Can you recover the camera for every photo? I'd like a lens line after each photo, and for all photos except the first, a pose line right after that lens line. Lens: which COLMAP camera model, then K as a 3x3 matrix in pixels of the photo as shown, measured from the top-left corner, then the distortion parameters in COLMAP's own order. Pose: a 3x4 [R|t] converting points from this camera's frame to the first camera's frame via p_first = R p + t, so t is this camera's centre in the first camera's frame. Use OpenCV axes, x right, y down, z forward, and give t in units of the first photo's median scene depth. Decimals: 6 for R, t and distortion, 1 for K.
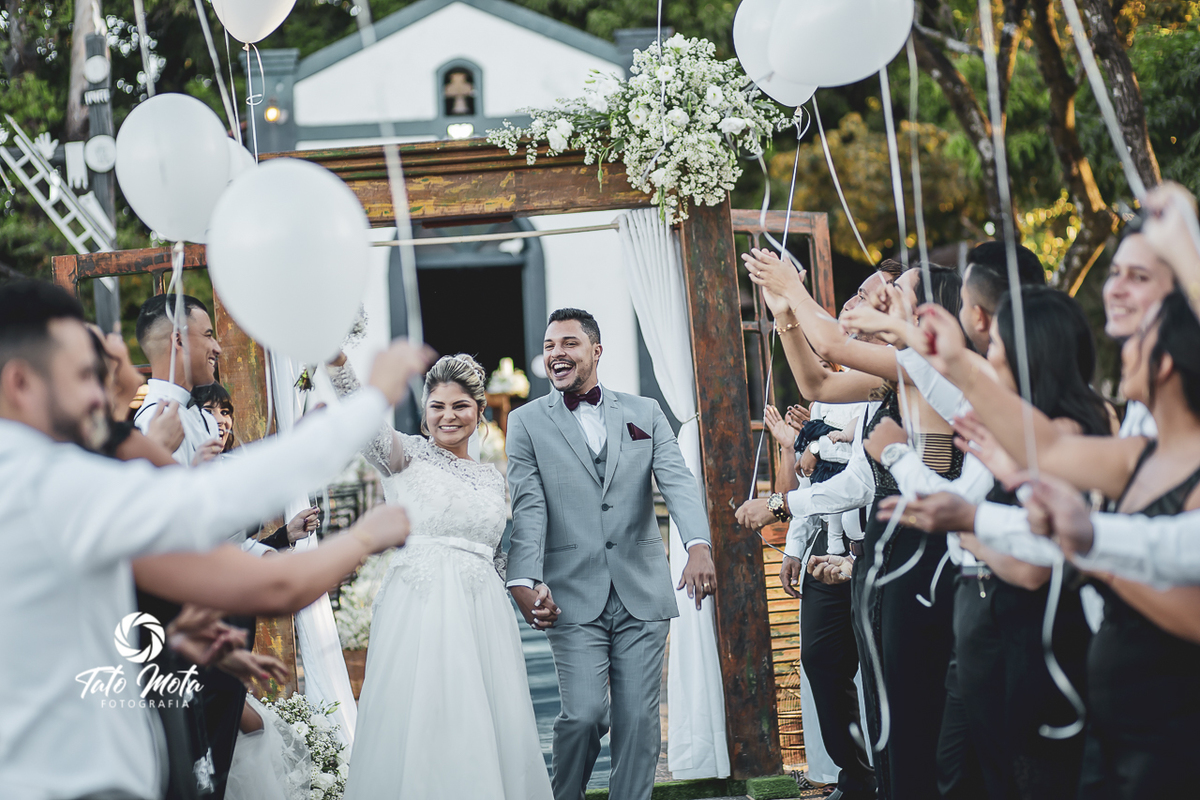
lens RADIAL K [[2864.0, 0, 600.0], [0, 2864.0, 400.0], [0, 0, 1]] dist [-0.041429, -1.203590]
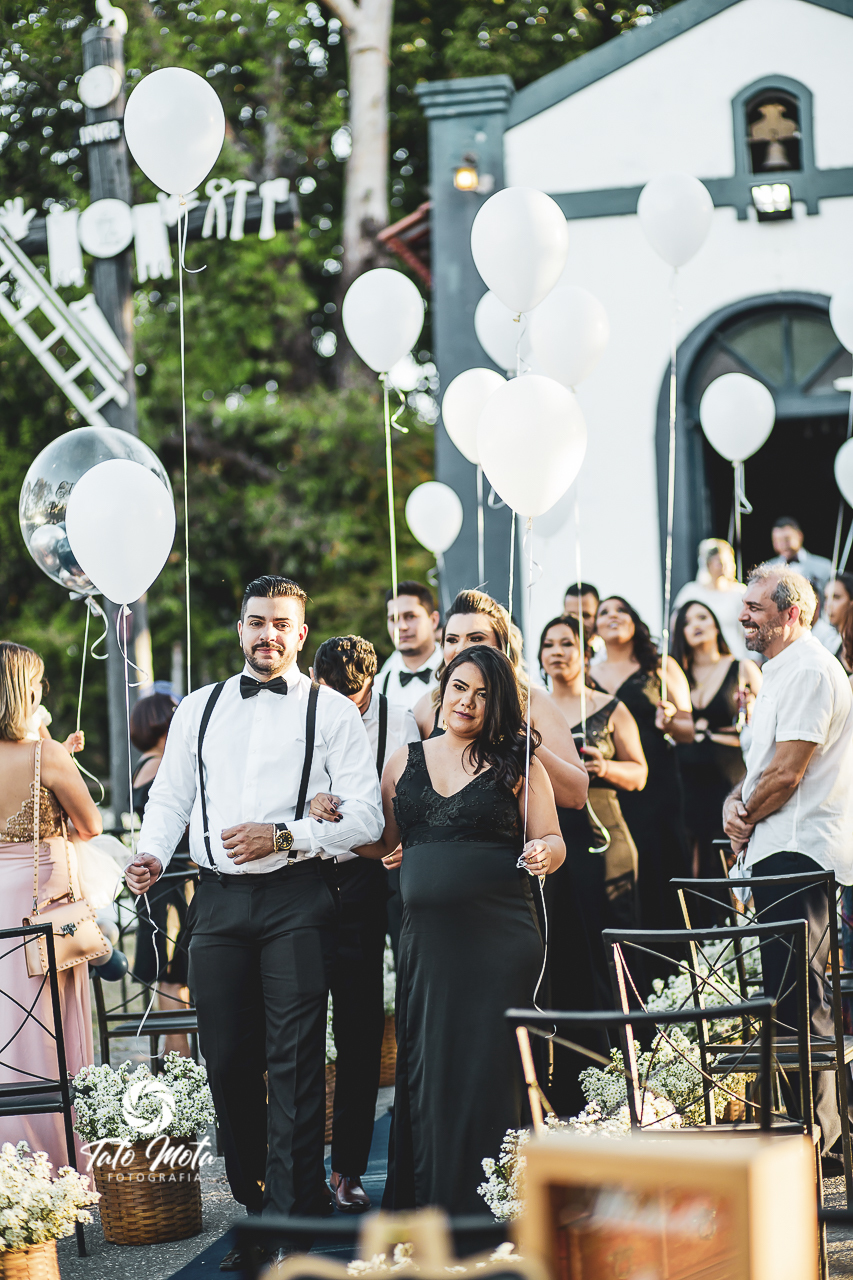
lens RADIAL K [[3054.9, 0, 426.5], [0, 3054.9, 640.0], [0, 0, 1]] dist [-0.041429, -1.203590]
pose [[0.968572, -0.009866, -0.248538, 0.047096], [0.009779, 0.999951, -0.001583, 0.000151], [0.248541, -0.000897, 0.968621, 0.432453]]
